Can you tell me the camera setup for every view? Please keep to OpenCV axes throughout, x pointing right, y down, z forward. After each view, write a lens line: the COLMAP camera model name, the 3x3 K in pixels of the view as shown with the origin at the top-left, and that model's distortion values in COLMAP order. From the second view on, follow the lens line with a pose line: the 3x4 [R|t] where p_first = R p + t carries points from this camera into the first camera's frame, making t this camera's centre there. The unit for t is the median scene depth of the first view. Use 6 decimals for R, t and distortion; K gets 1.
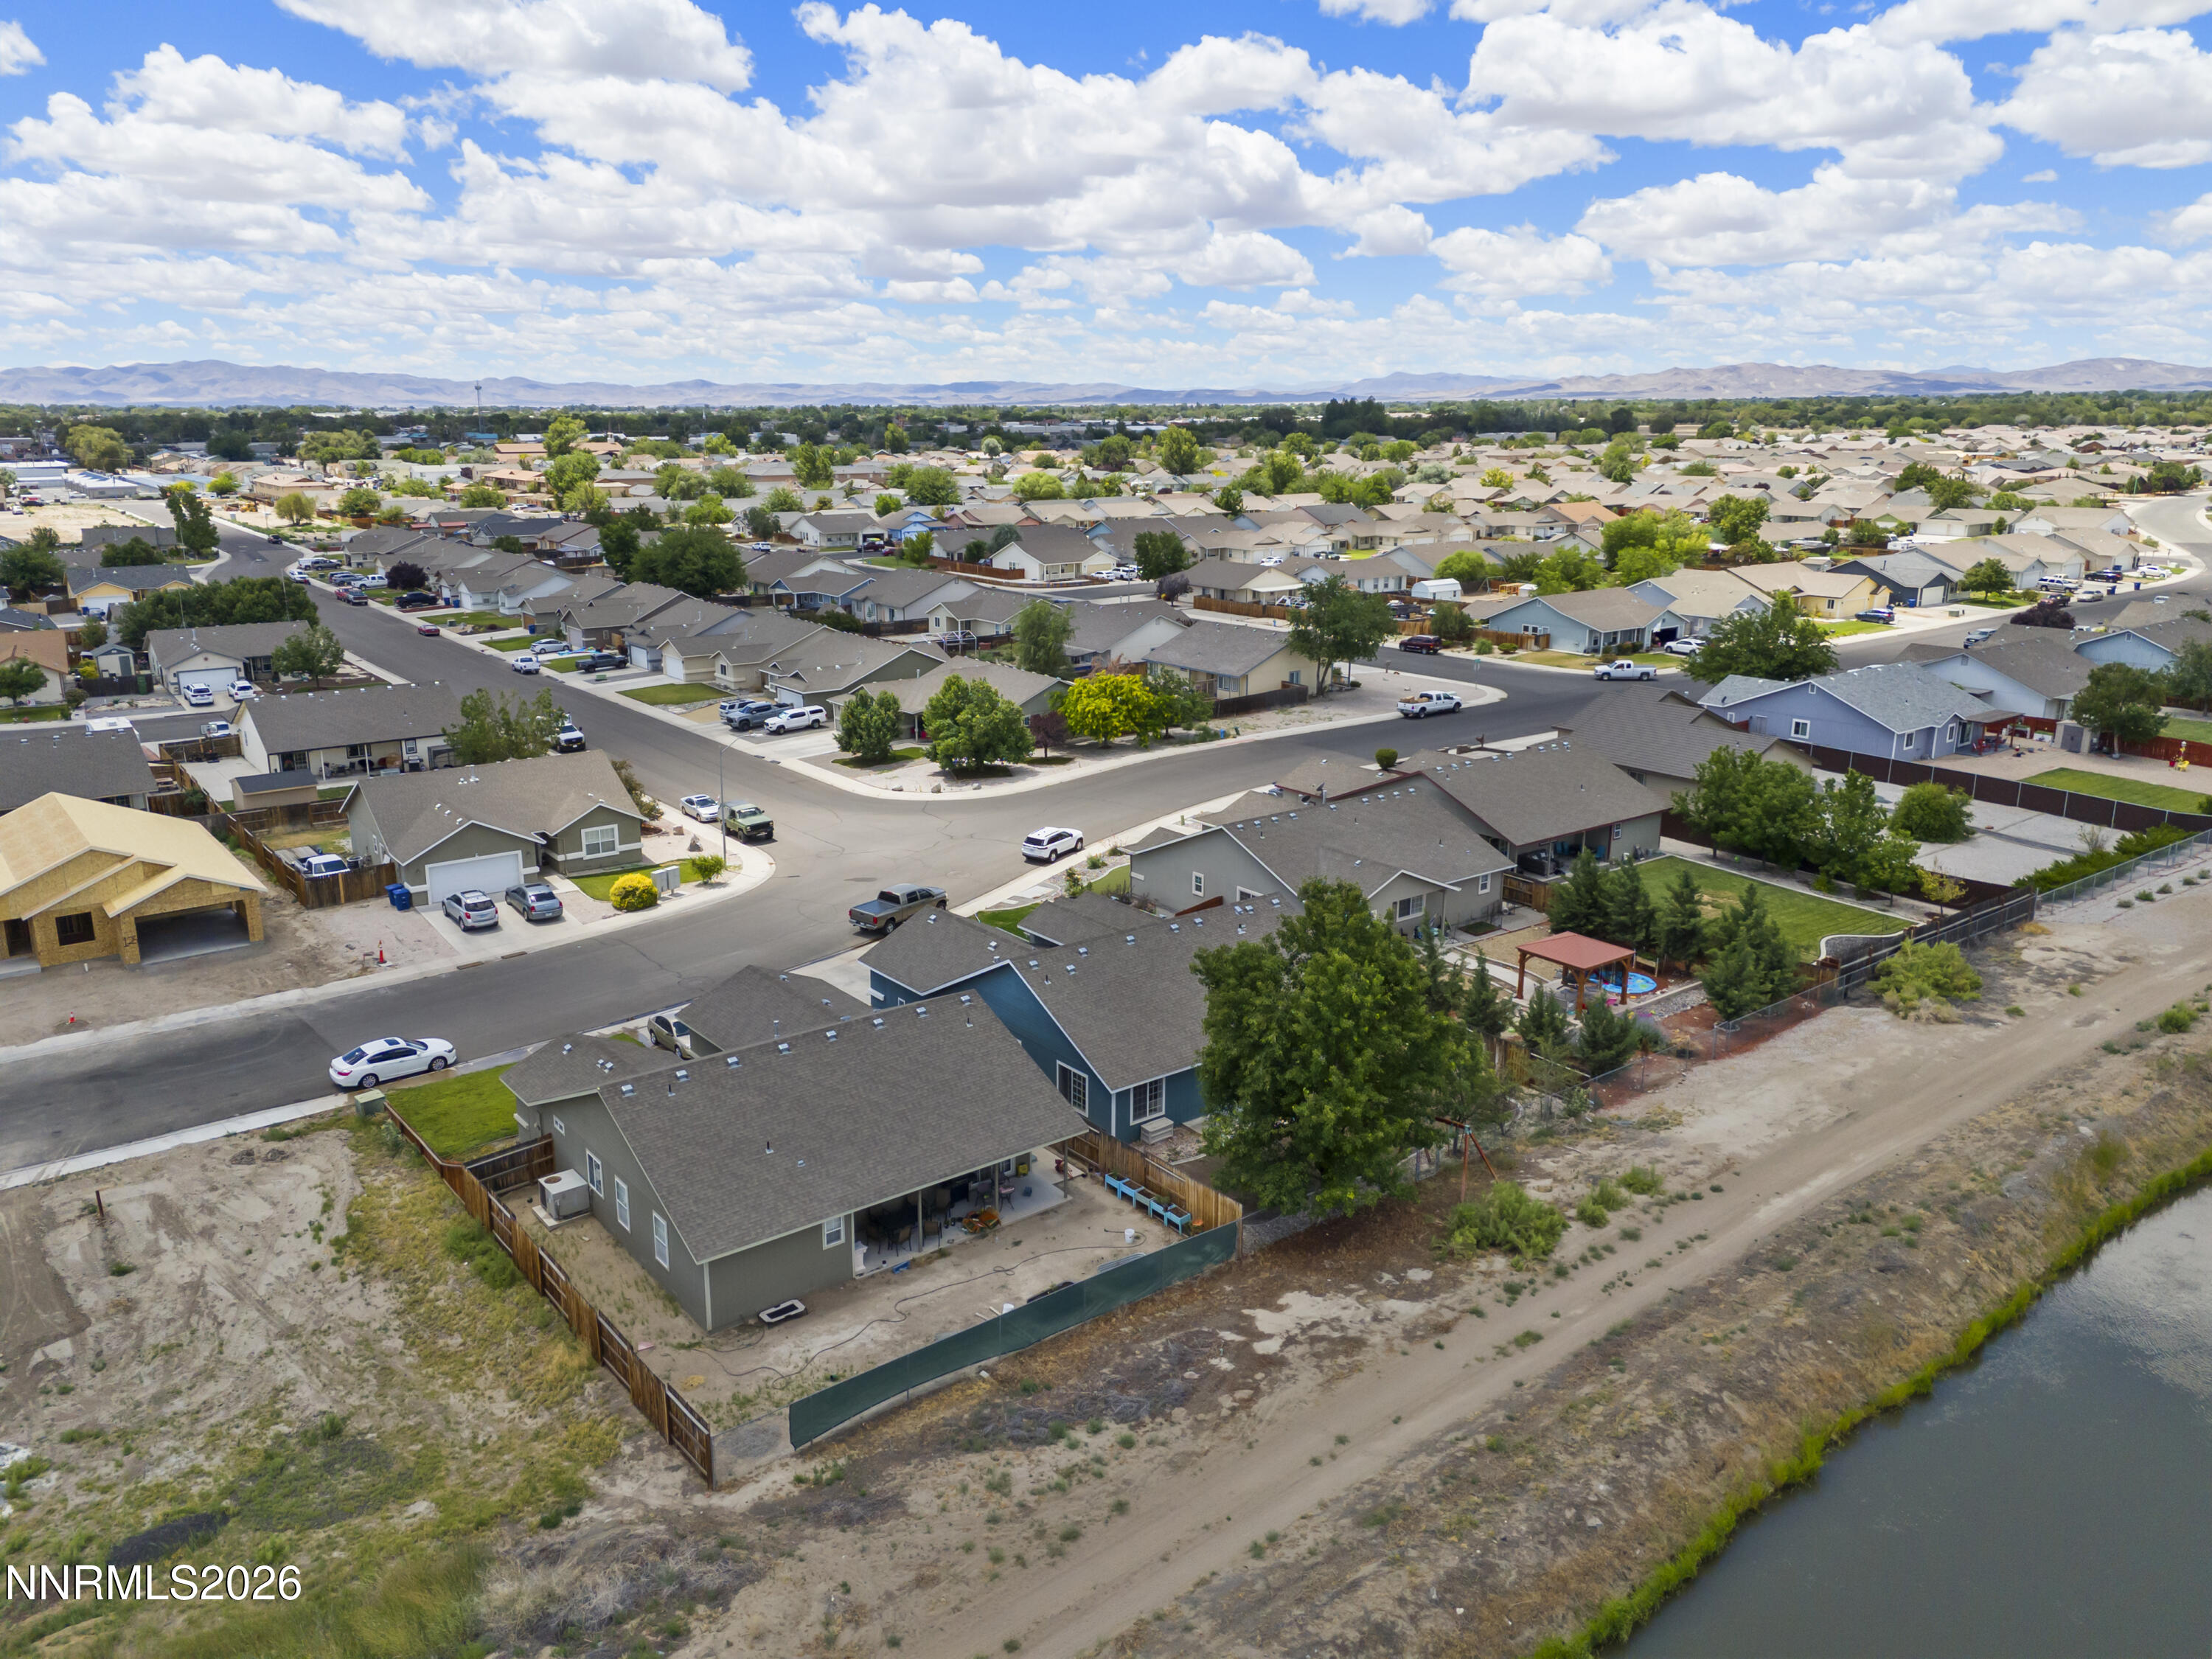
lens RADIAL K [[1629.6, 0, 1106.0], [0, 1629.6, 829.5], [0, 0, 1]] dist [0.043415, -0.008497]
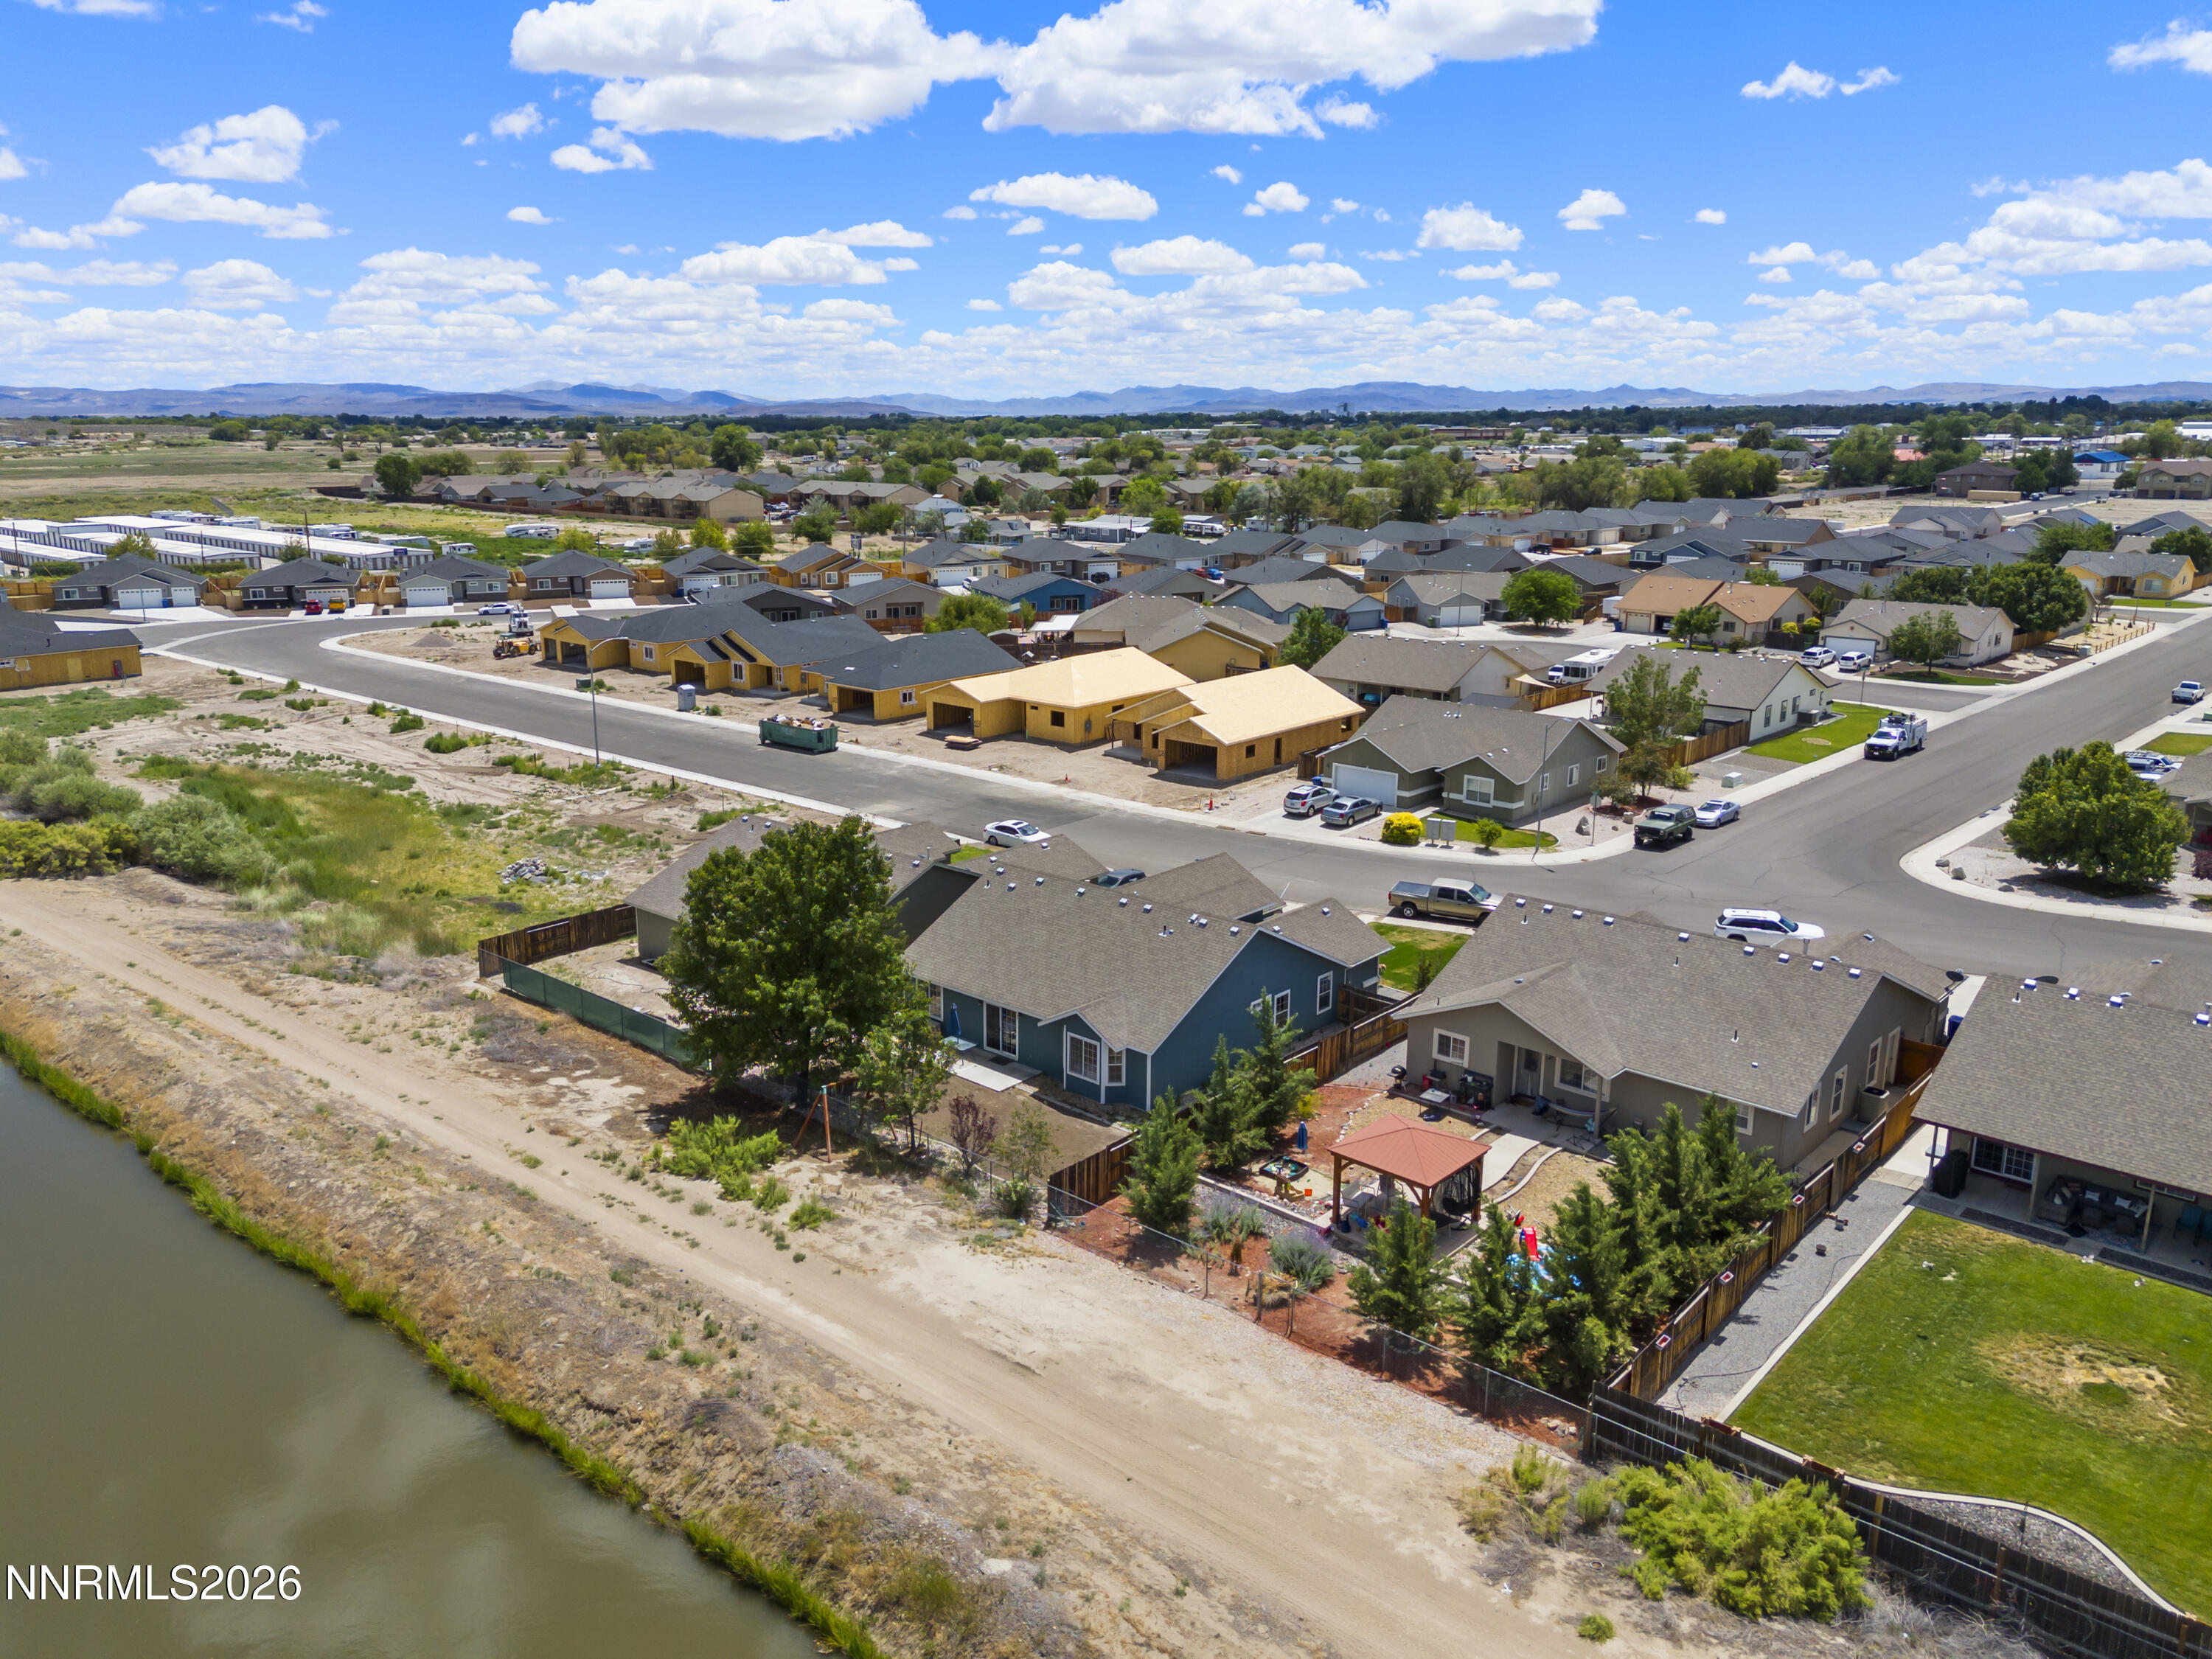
lens RADIAL K [[1629.6, 0, 1106.0], [0, 1629.6, 829.5], [0, 0, 1]] dist [0.043415, -0.008497]
pose [[0.173960, 0.247399, -0.953169, 1.200956], [-0.241695, 0.949048, 0.202219, -0.223917], [0.954632, 0.195198, 0.224892, 0.922818]]
